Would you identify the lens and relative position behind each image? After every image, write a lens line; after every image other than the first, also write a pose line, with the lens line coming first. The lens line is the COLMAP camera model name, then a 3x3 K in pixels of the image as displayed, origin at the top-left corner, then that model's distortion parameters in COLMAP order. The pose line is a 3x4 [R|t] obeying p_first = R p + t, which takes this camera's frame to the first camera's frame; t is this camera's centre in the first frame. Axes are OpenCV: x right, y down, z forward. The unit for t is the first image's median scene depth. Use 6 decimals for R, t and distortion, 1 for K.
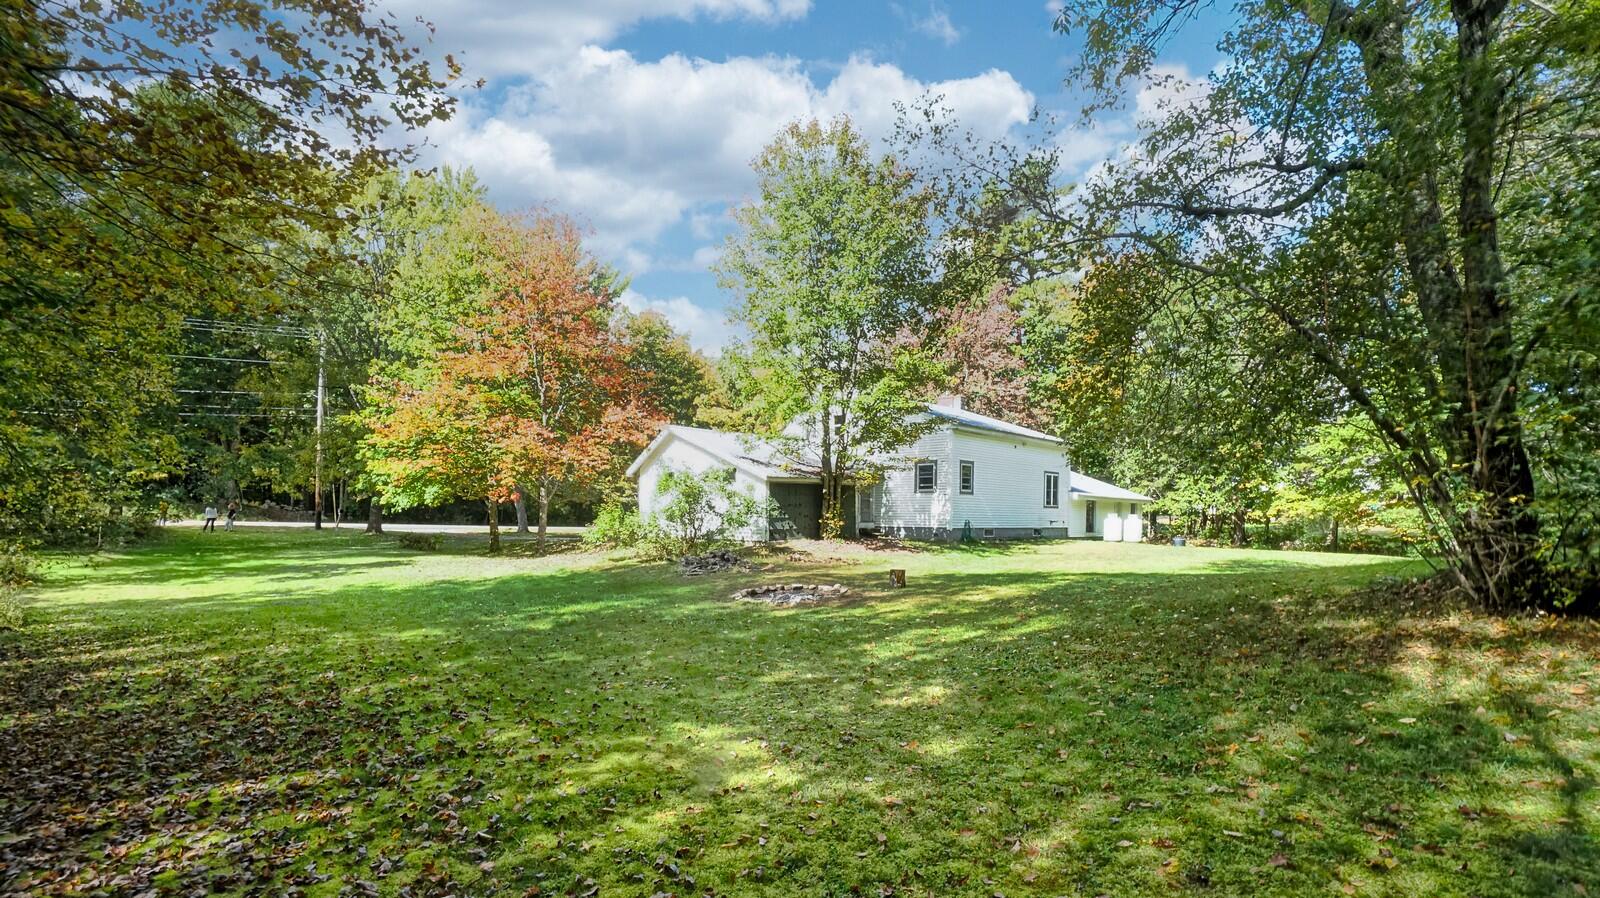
lens RADIAL K [[757.4, 0, 800.0], [0, 757.4, 449.0], [0, 0, 1]] dist [0.000540, 0.000051]
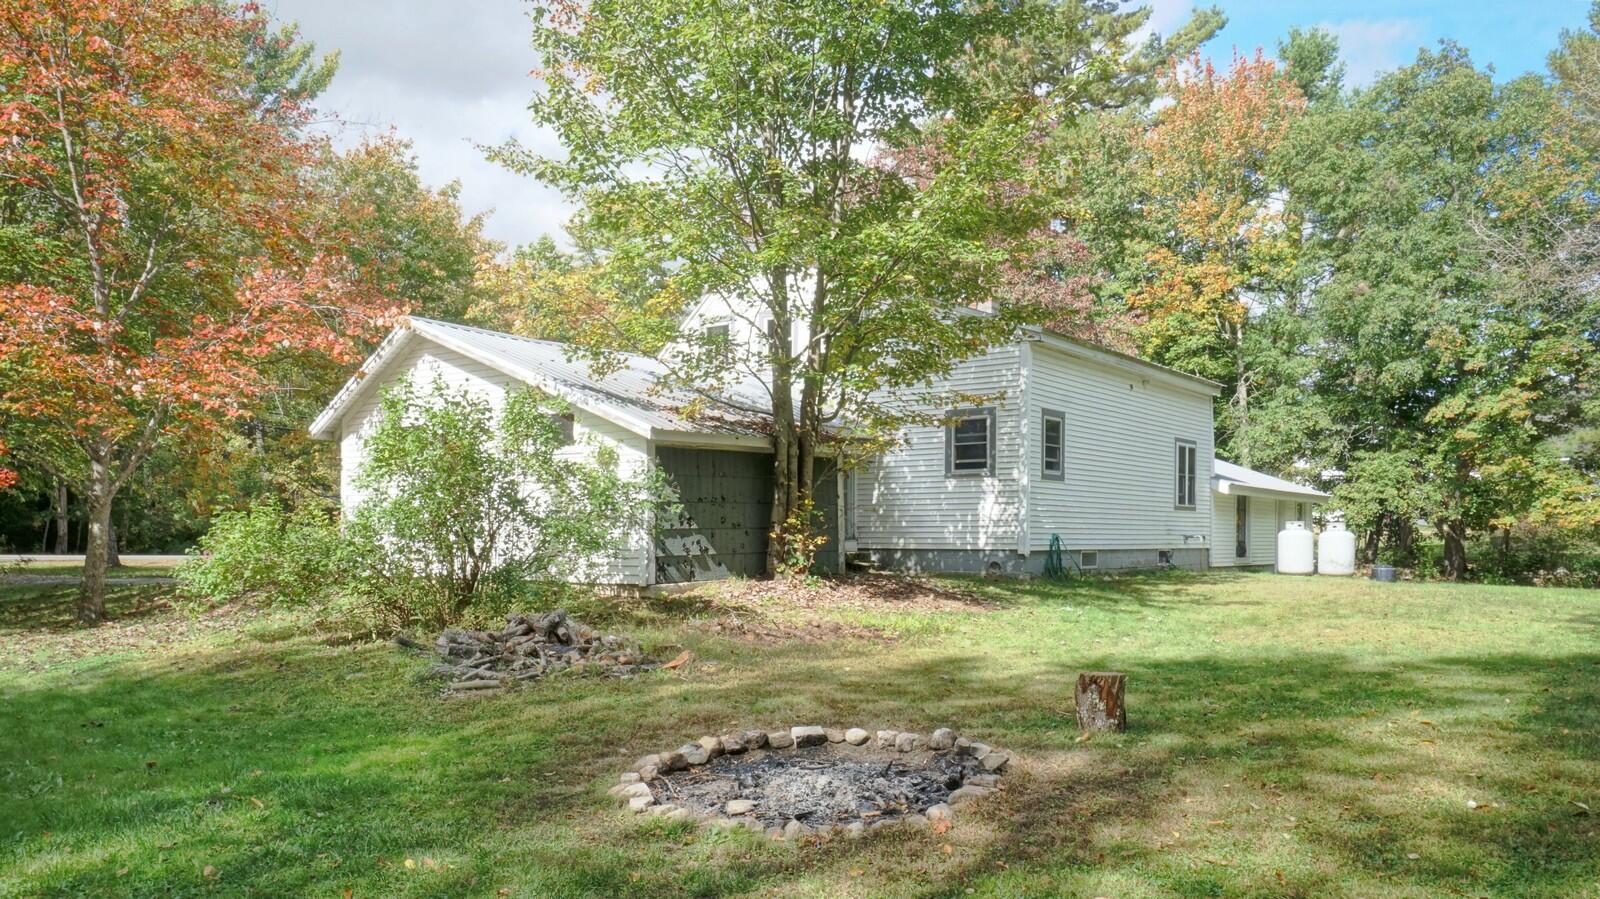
lens RADIAL K [[1209.7, 0, 800.0], [0, 1209.7, 449.5], [0, 0, 1]] dist [0.006260, 0.001680]
pose [[0.991365, 0.001771, 0.131123, -0.044568], [-0.003954, 0.999858, 0.016389, 0.032552], [-0.131075, -0.016766, 0.991231, 0.298975]]
